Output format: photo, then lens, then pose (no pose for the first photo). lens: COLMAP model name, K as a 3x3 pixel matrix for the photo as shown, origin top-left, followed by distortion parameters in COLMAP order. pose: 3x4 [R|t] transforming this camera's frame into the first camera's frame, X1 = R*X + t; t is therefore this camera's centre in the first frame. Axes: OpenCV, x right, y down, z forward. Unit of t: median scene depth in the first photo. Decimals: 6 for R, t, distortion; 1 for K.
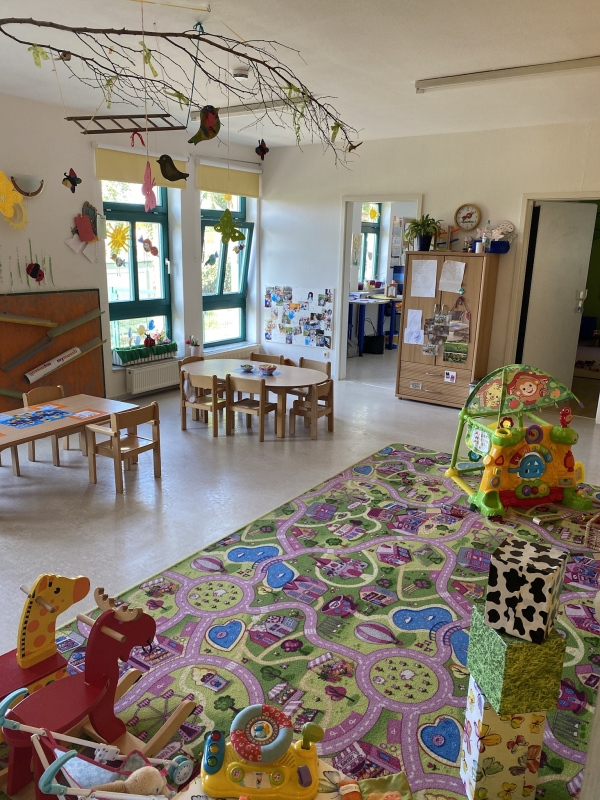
lens RADIAL K [[616.2, 0, 299.9], [0, 616.2, 400.4], [0, 0, 1]] dist [0.005860, 0.002639]
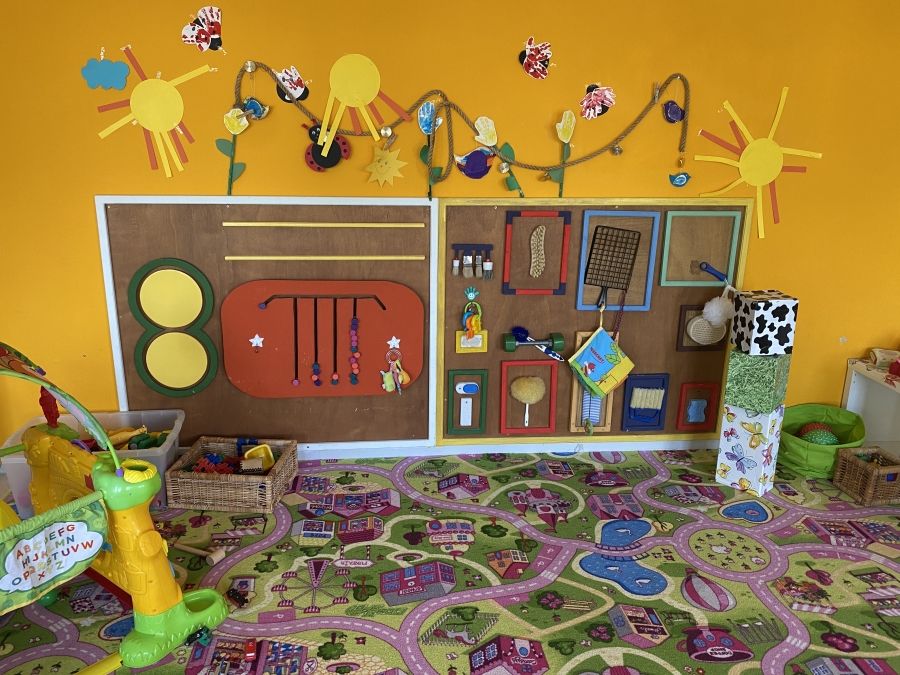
lens RADIAL K [[693.2, 0, 449.8], [0, 693.2, 335.9], [0, 0, 1]] dist [0.005860, 0.002639]
pose [[-0.647073, -0.253496, 0.719053, -0.398541], [0.161553, 0.876107, 0.454244, -0.295122], [-0.745116, 0.410094, -0.525951, 1.392972]]
